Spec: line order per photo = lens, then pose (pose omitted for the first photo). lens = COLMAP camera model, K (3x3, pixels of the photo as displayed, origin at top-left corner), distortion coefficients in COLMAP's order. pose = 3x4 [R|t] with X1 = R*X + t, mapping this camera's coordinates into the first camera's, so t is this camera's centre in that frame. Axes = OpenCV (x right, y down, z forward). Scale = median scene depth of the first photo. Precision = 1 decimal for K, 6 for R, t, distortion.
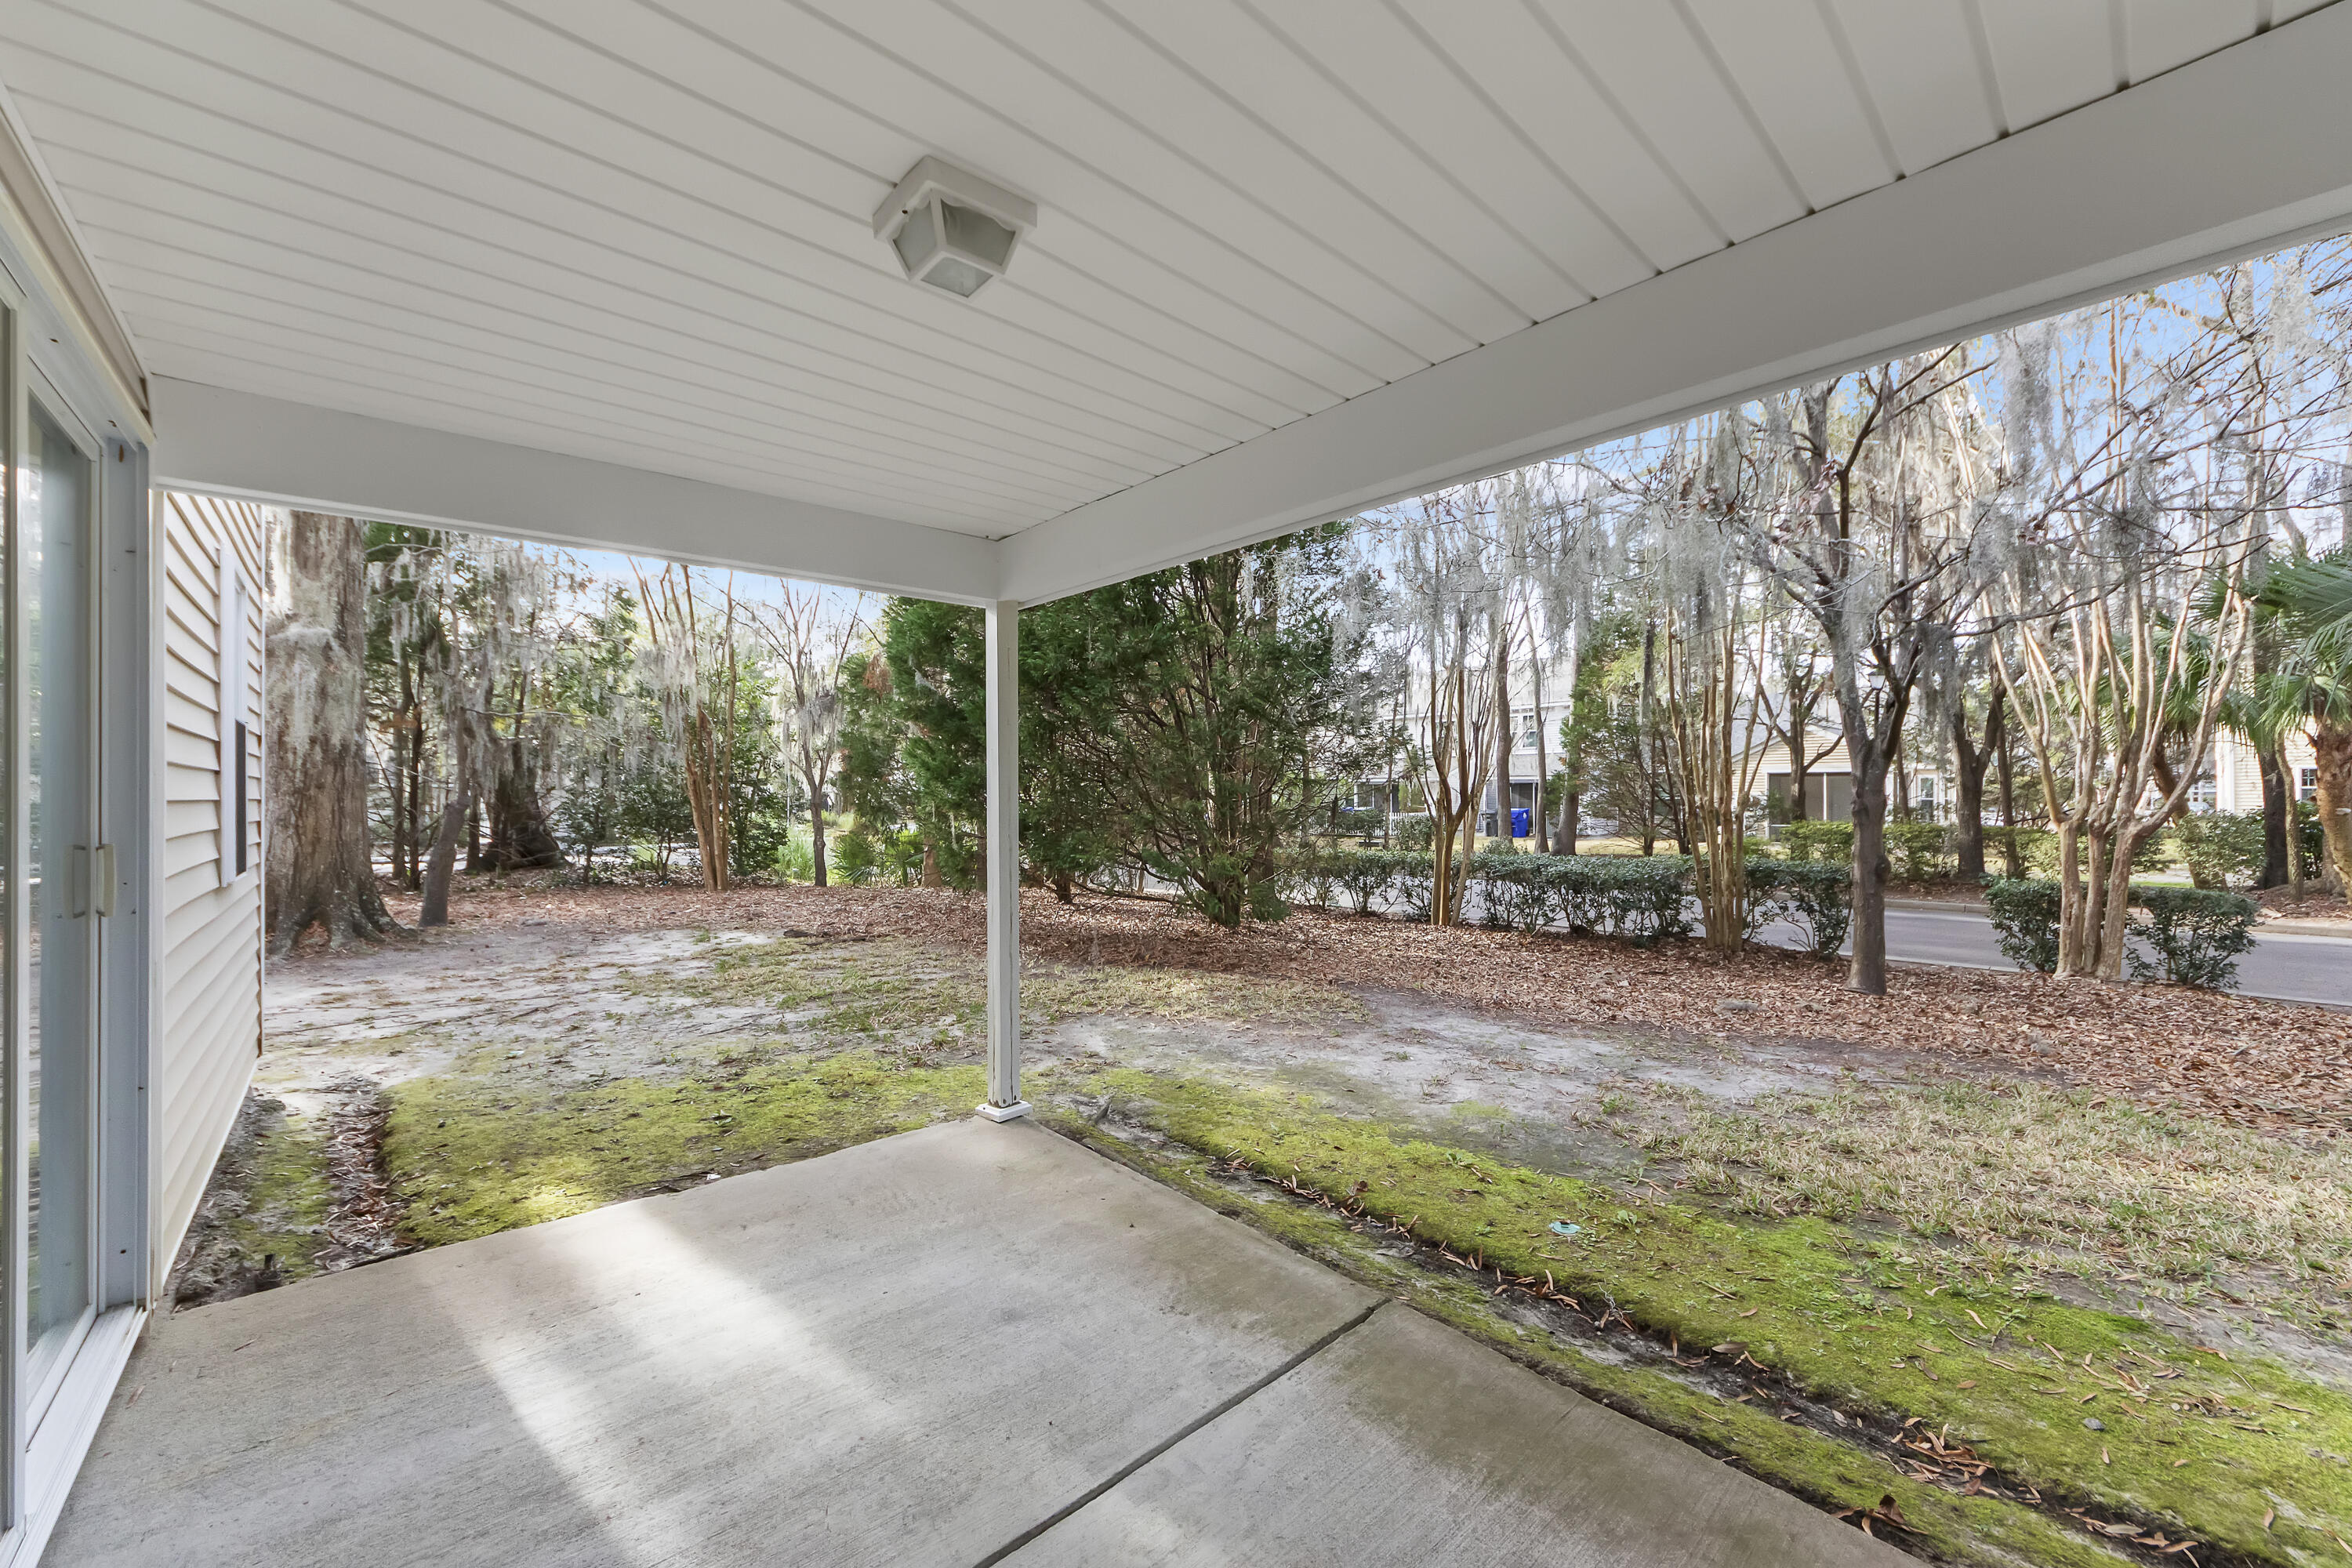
lens RADIAL K [[896.3, 0, 1176.0], [0, 896.3, 784.0], [0, 0, 1]] dist [0.000030, -0.000336]
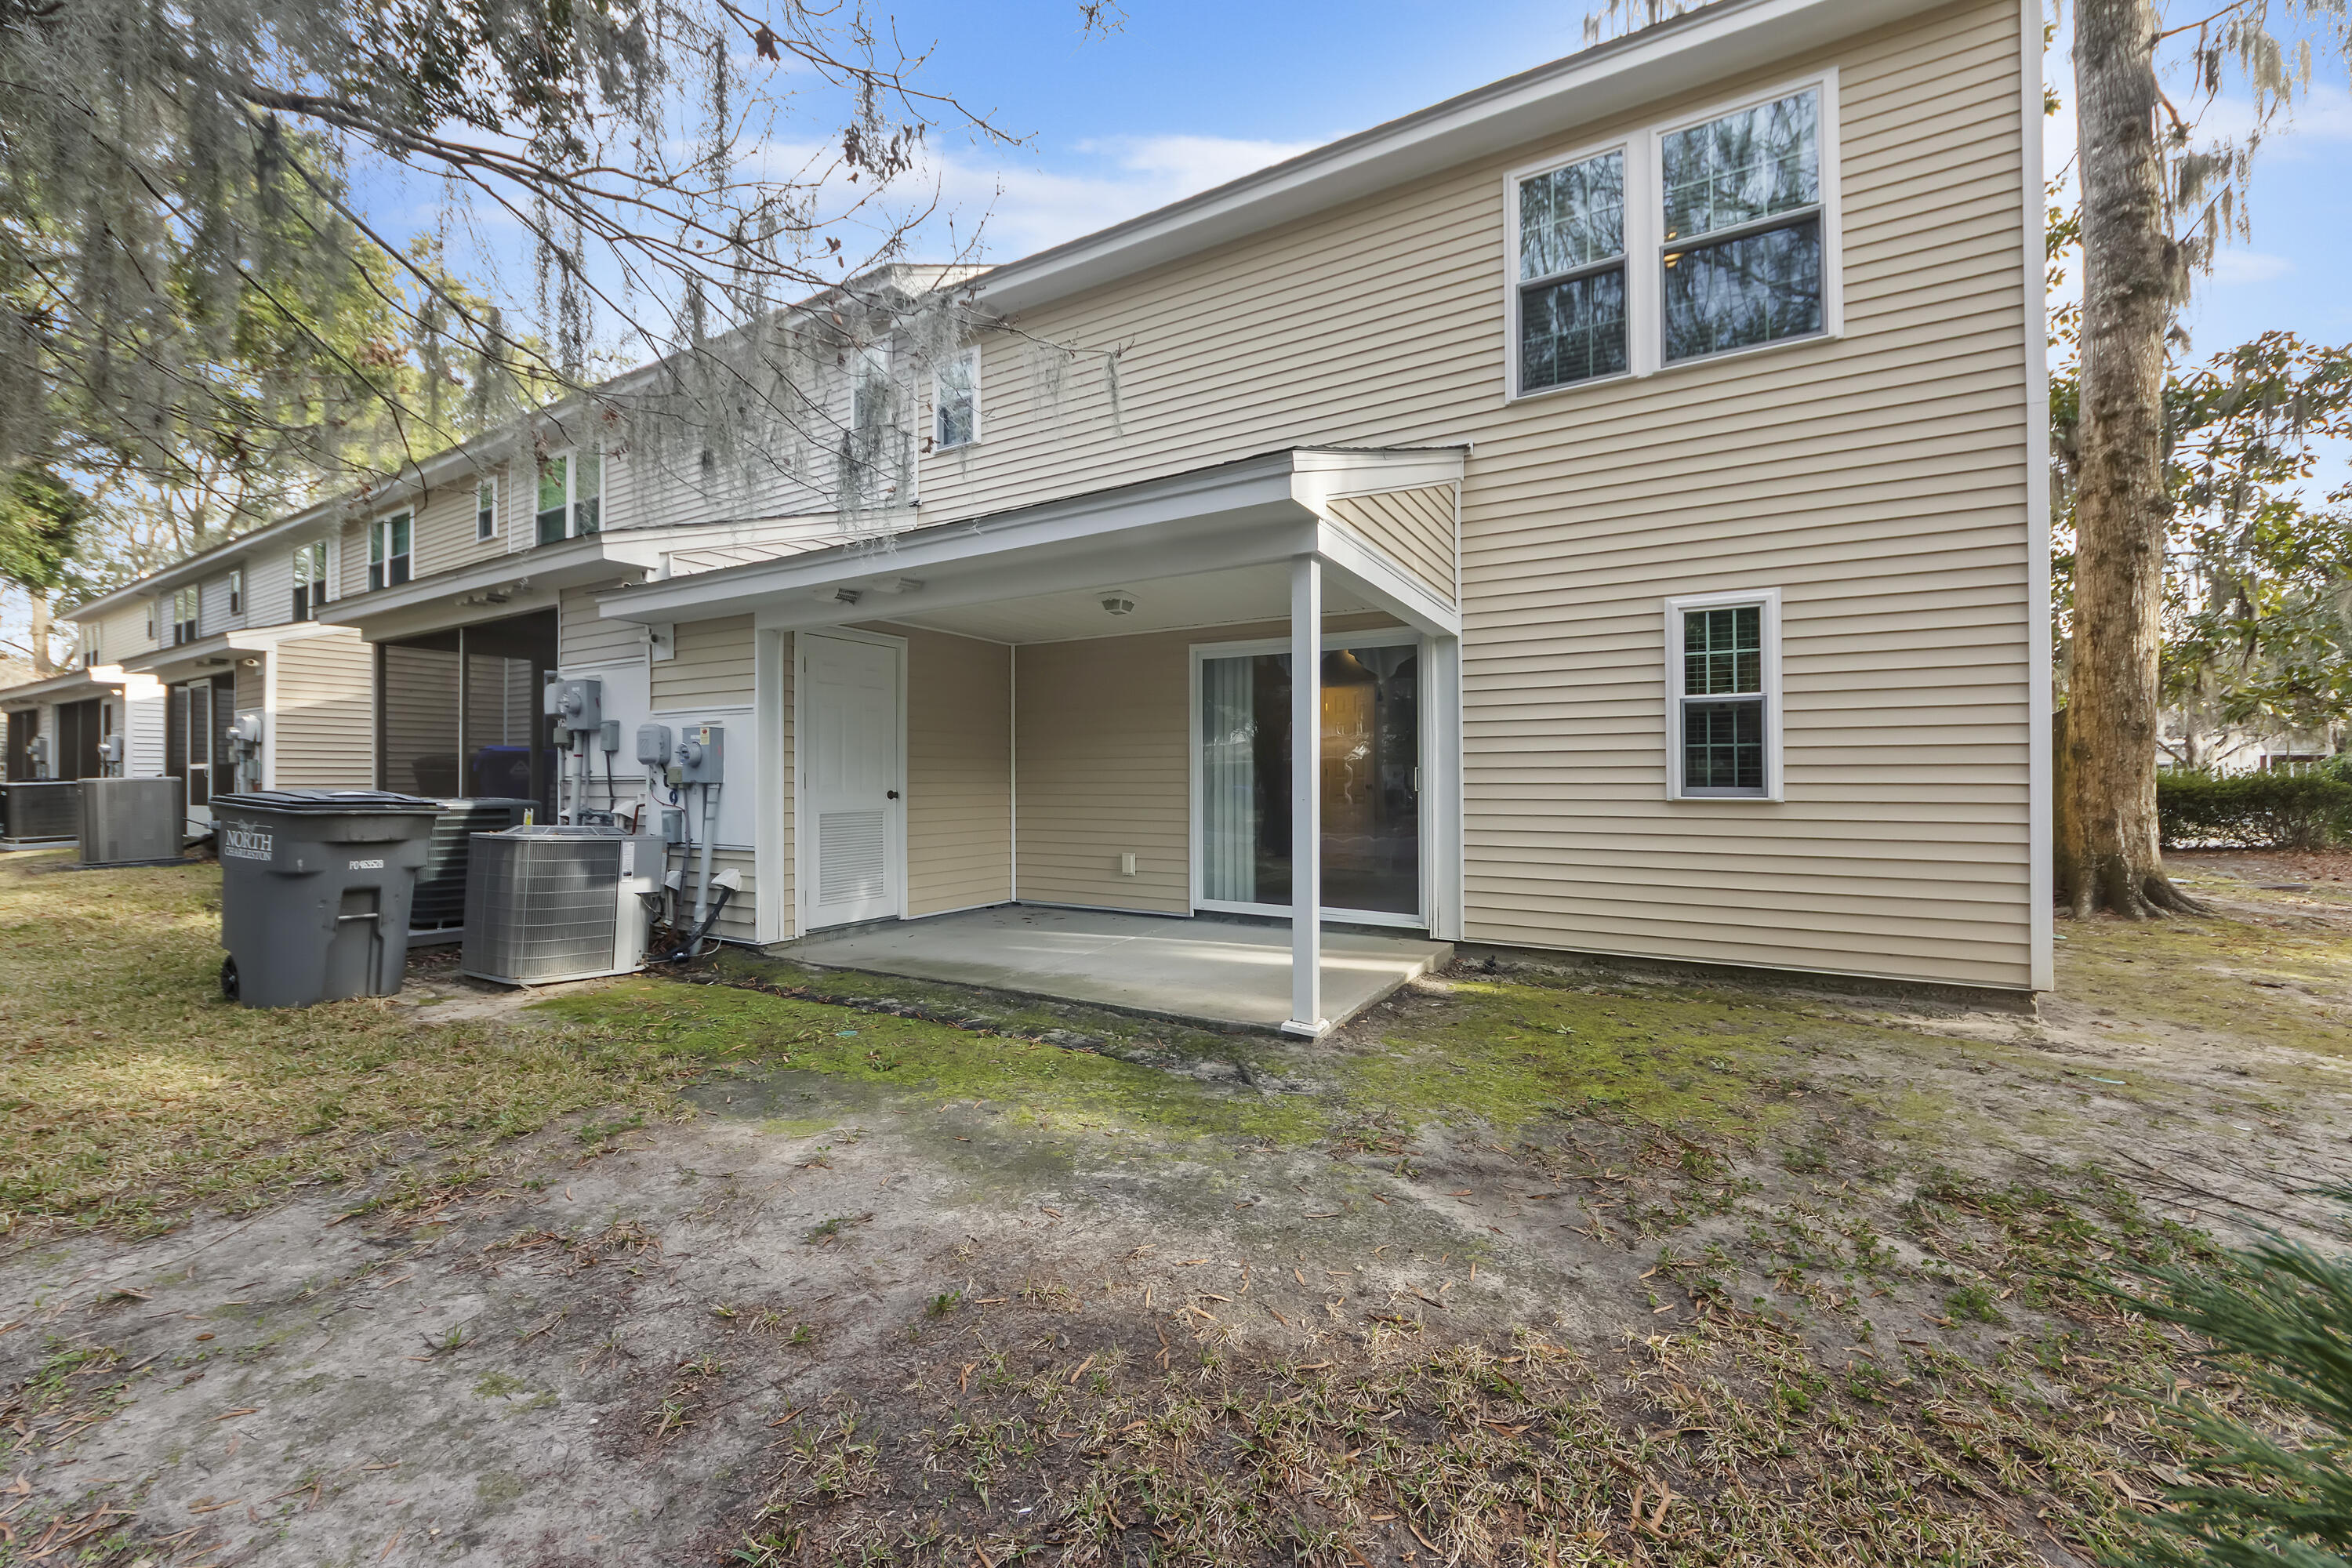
lens RADIAL K [[896.3, 0, 1176.0], [0, 896.3, 784.0], [0, 0, 1]] dist [0.000030, -0.000336]
pose [[-0.952846, 0.000280, -0.303454, 0.222652], [0.003205, 0.999953, -0.009141, 0.064087], [0.303437, -0.009683, -0.952802, 1.558499]]
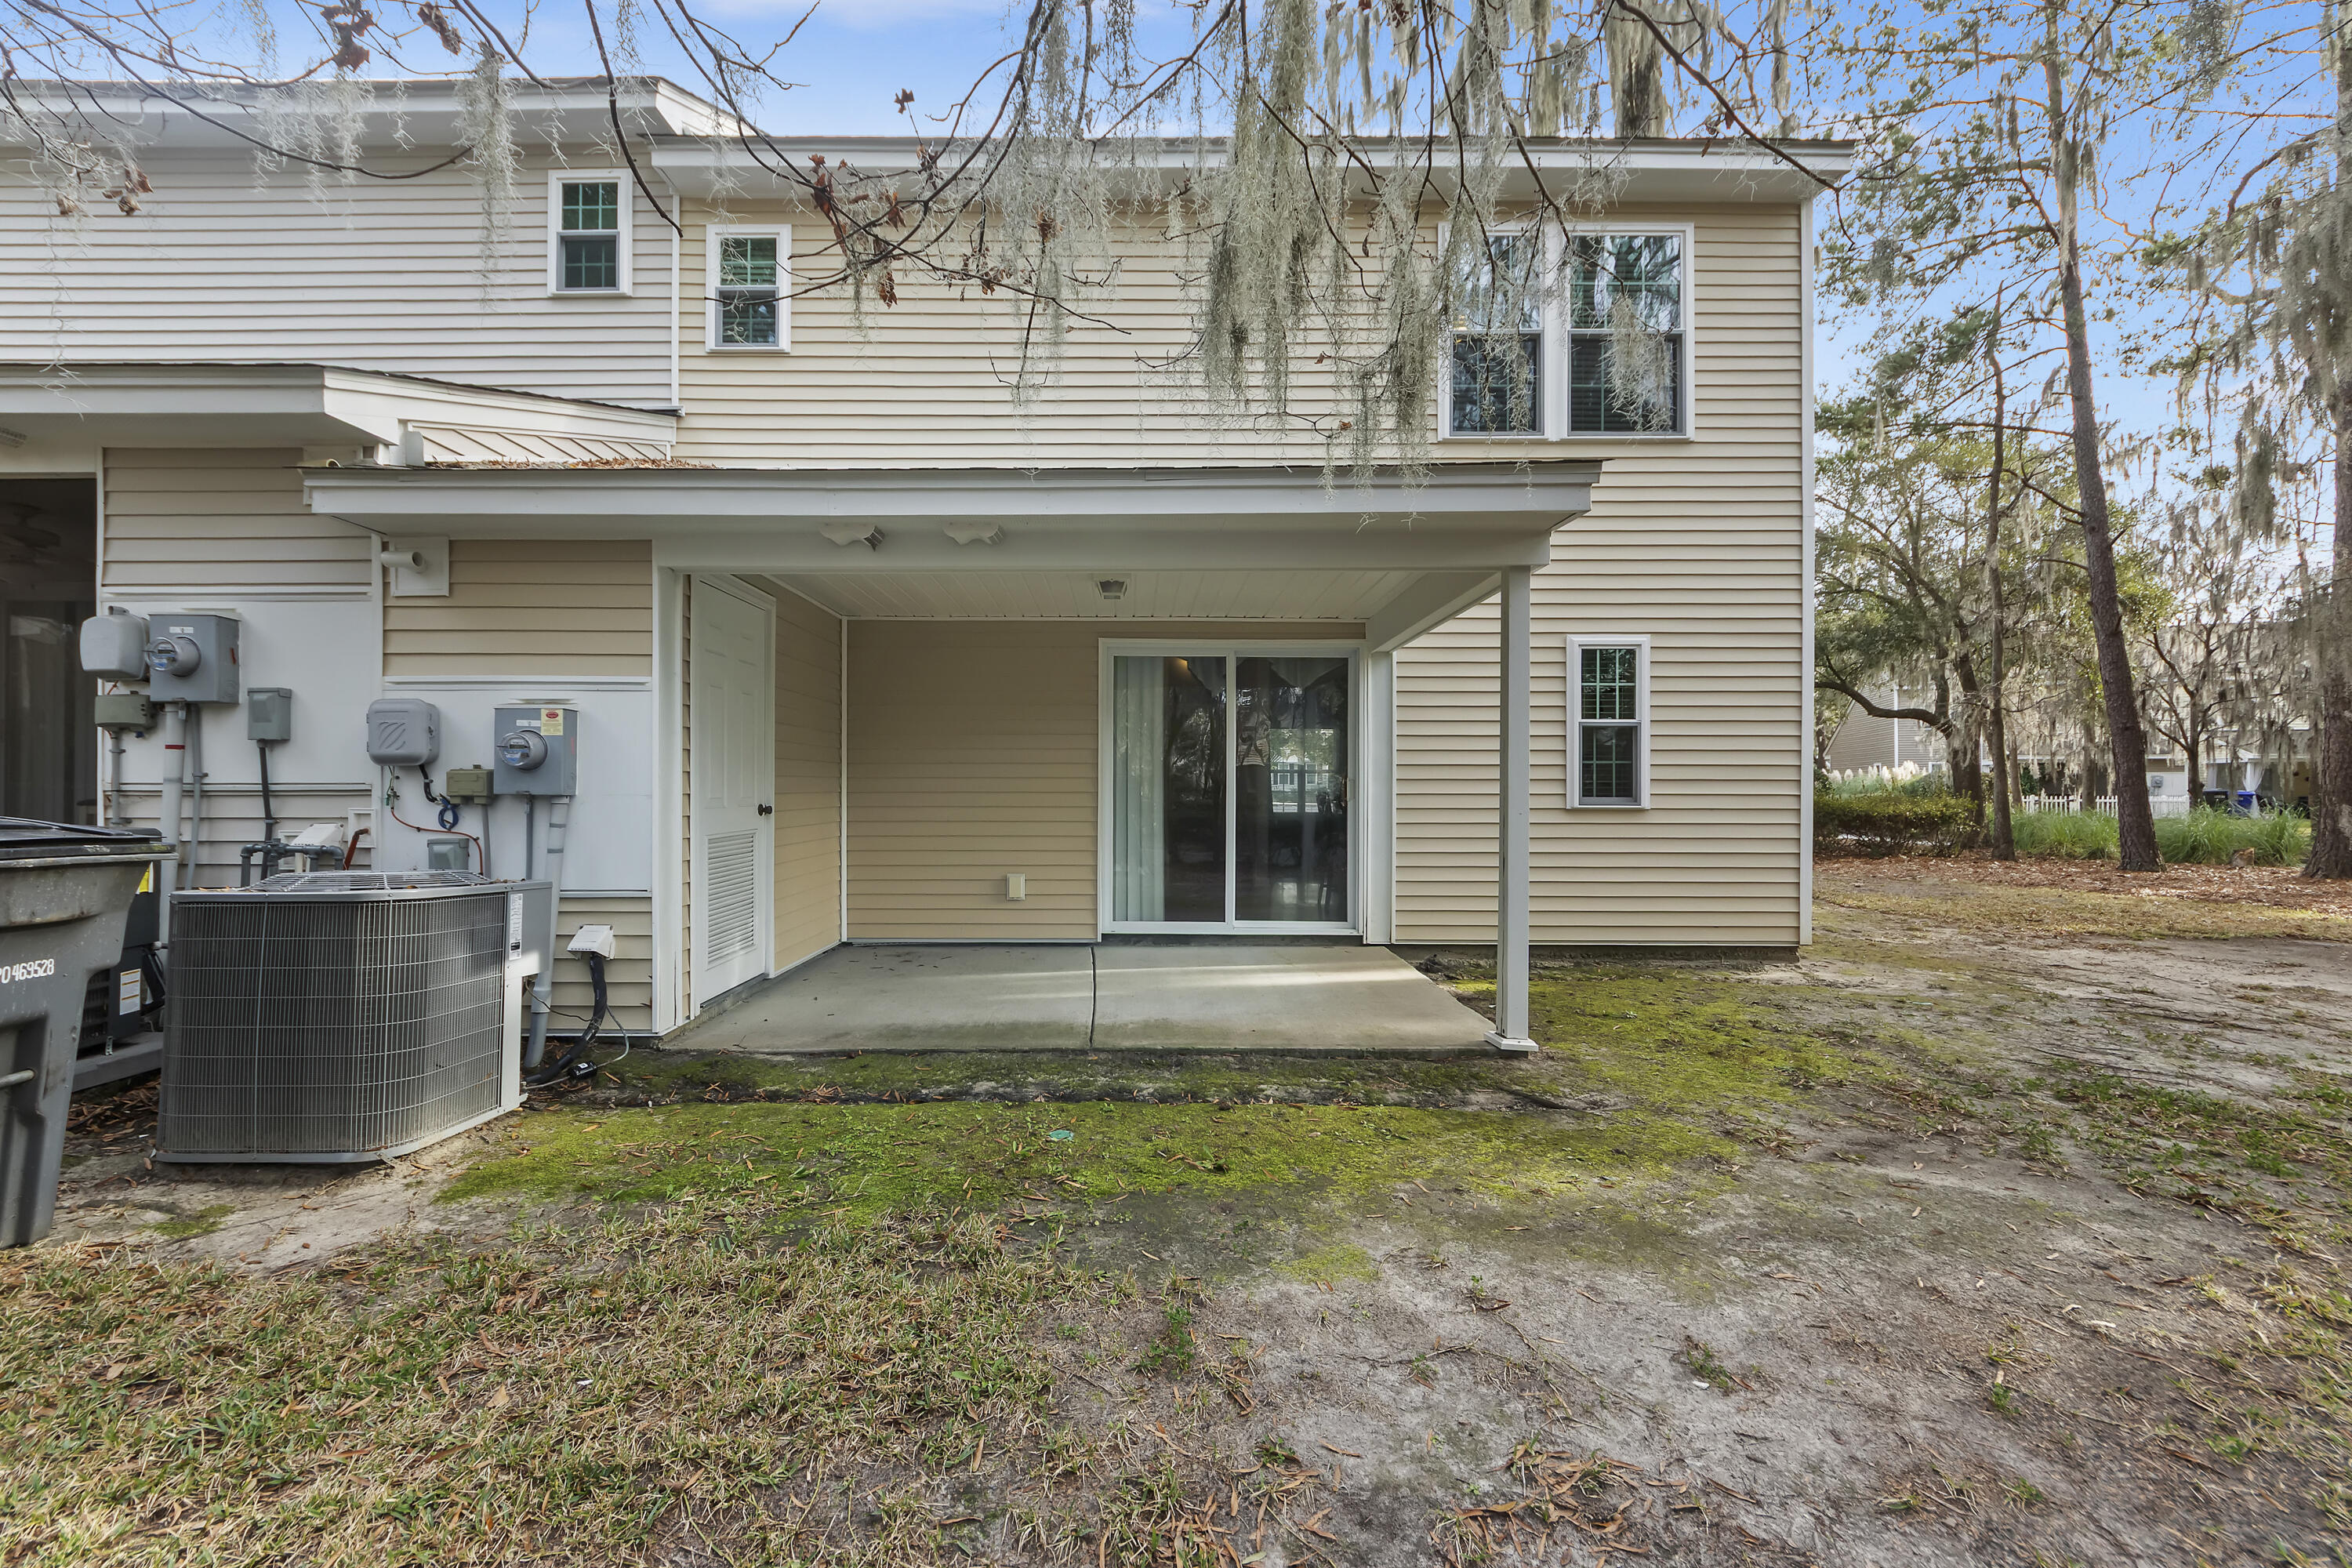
lens RADIAL K [[924.0, 0, 1122.6], [0, 924.0, 795.6], [0, 0, 1]] dist [-0.002408, -0.000632]
pose [[-0.676480, 0.005211, -0.736442, 0.734087], [0.005981, 0.999981, 0.001582, 0.051024], [0.736437, -0.003335, -0.676498, 1.103072]]
